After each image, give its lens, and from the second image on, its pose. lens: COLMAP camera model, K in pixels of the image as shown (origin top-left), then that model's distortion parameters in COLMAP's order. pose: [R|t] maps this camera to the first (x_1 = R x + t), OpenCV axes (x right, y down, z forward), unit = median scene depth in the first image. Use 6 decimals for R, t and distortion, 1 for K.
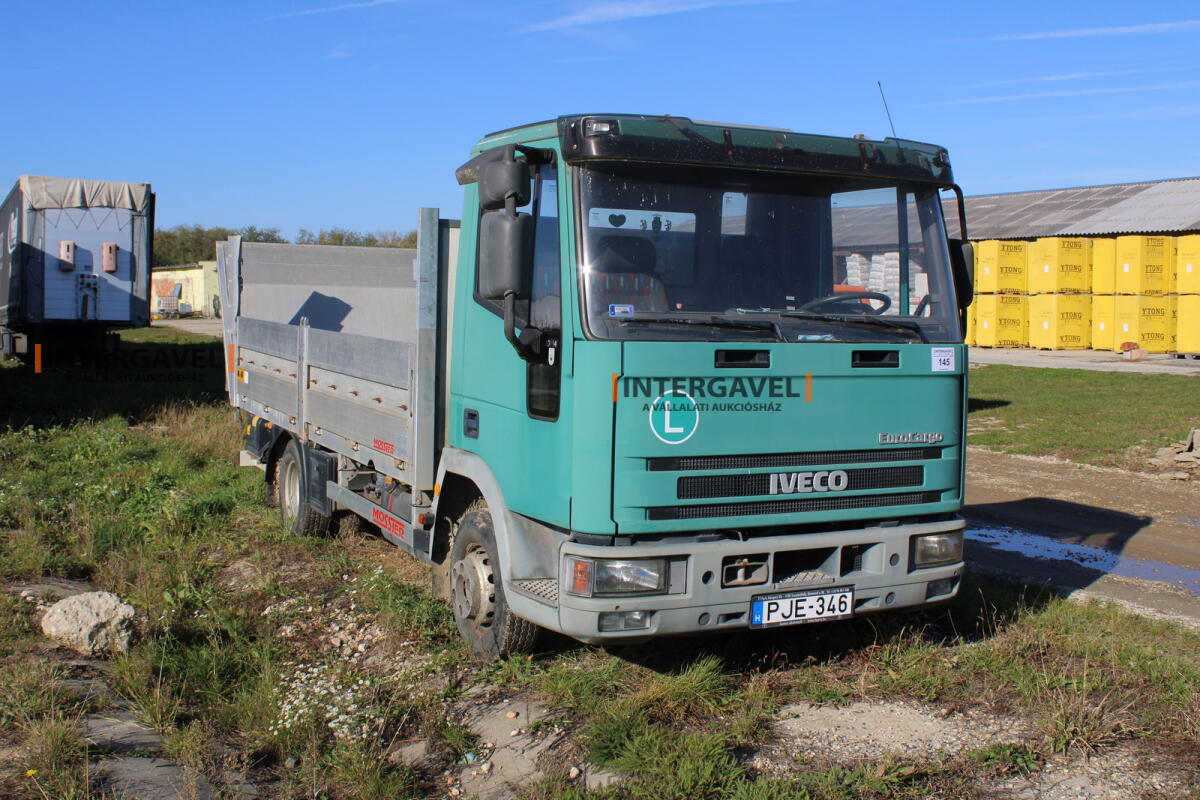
lens RADIAL K [[1227.2, 0, 600.0], [0, 1227.2, 400.0], [0, 0, 1]] dist [-0.036400, -0.012932]
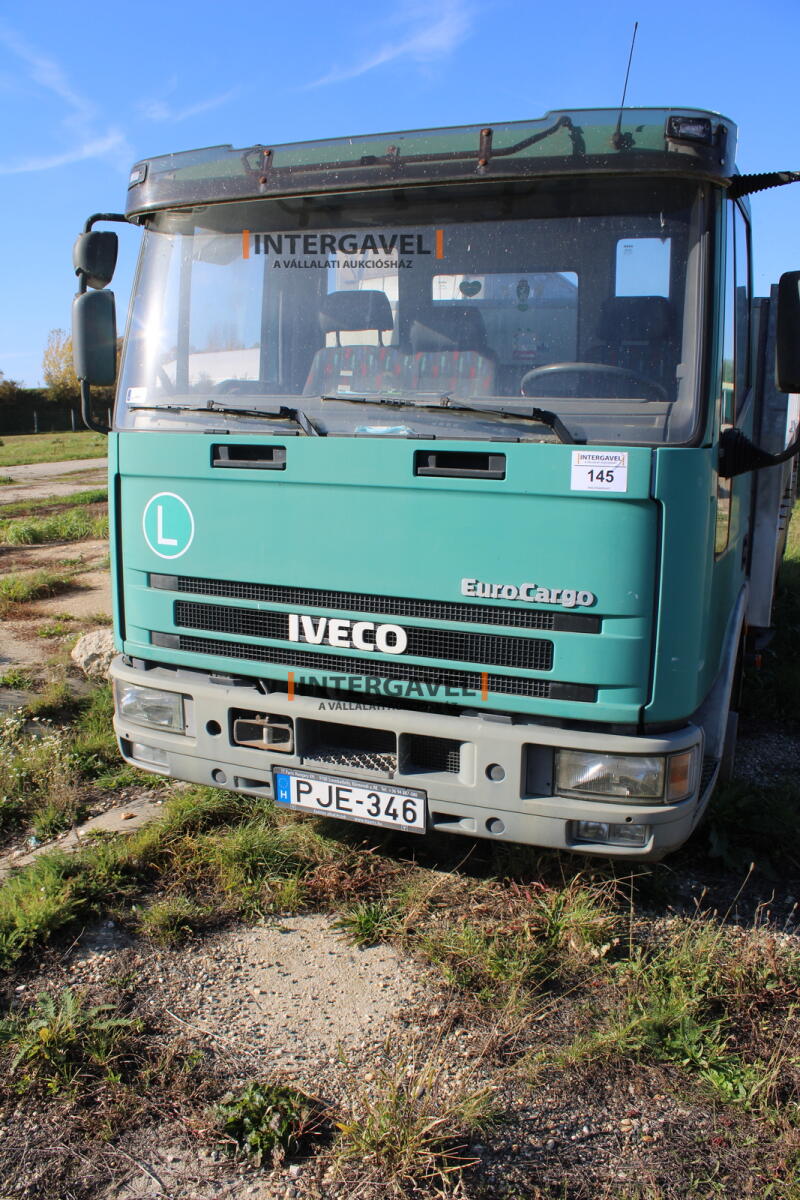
lens RADIAL K [[963.5, 0, 400.0], [0, 963.5, 600.0], [0, 0, 1]] dist [-0.001102, 0.000868]
pose [[0.672620, 0.139145, -0.726788, 0.589636], [-0.057302, 0.989007, 0.136316, -0.030857], [0.737766, -0.050043, 0.673199, 0.633354]]
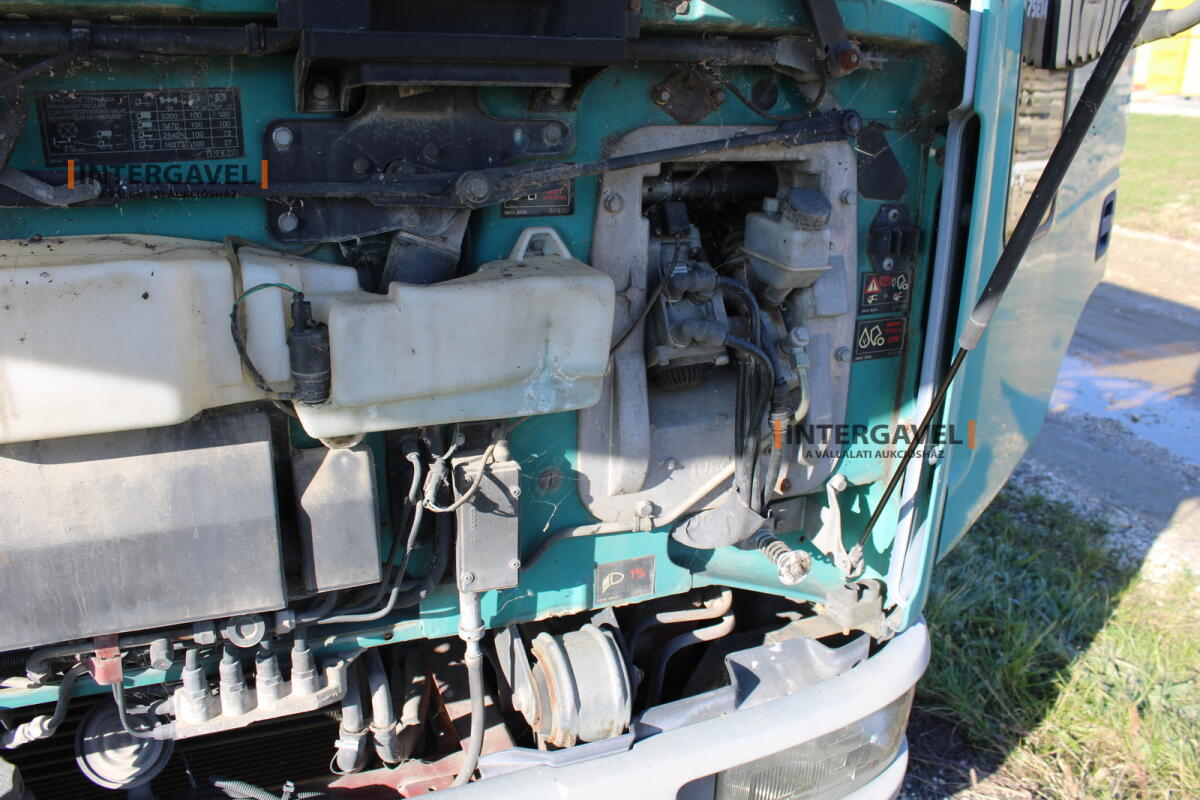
lens RADIAL K [[998.8, 0, 600.0], [0, 998.8, 400.0], [0, 0, 1]] dist [-0.164696, 0.153171]
pose [[0.997503, 0.033135, -0.062377, 0.258002], [-0.014994, 0.962344, 0.271419, -0.016855], [0.069021, -0.269806, 0.960438, 0.868510]]
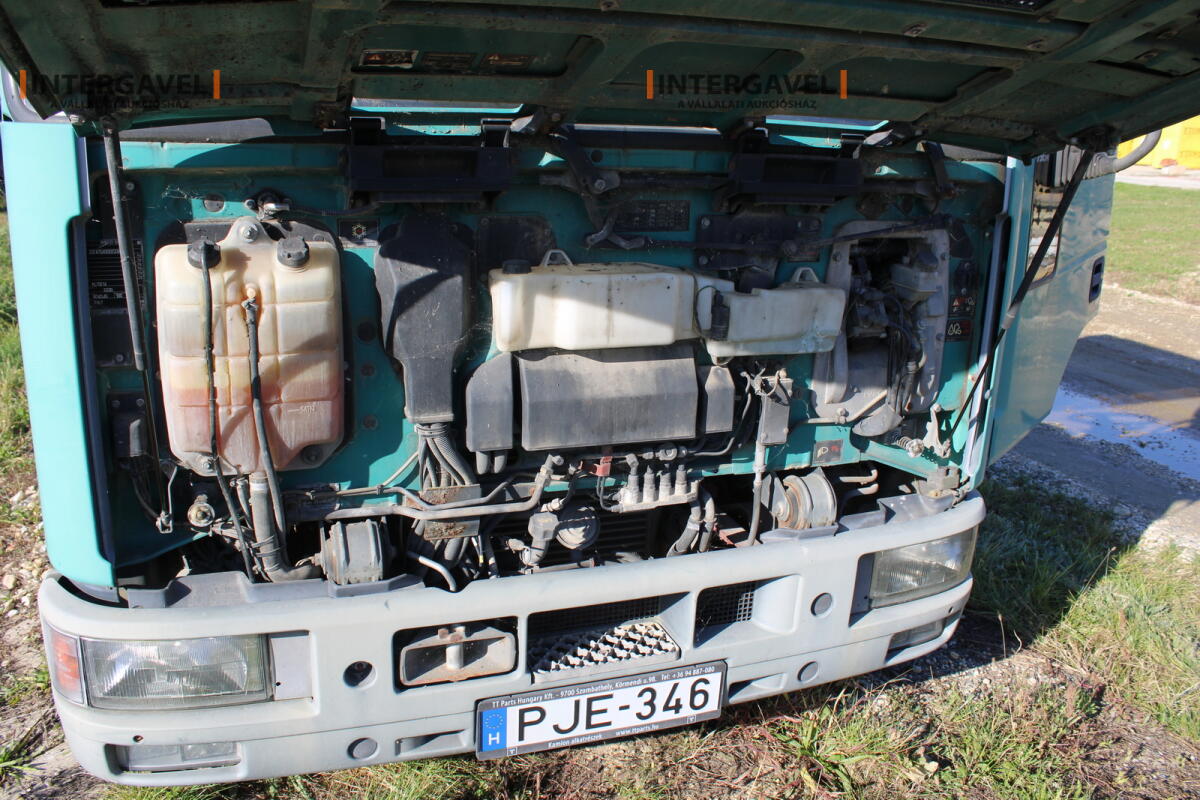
lens RADIAL K [[998.8, 0, 600.0], [0, 998.8, 400.0], [0, 0, 1]] dist [-0.164696, 0.153171]
pose [[0.994216, 0.047519, -0.096311, 0.193363], [-0.026325, 0.977257, 0.210416, -0.026381], [0.104119, -0.206664, 0.972856, 0.652451]]
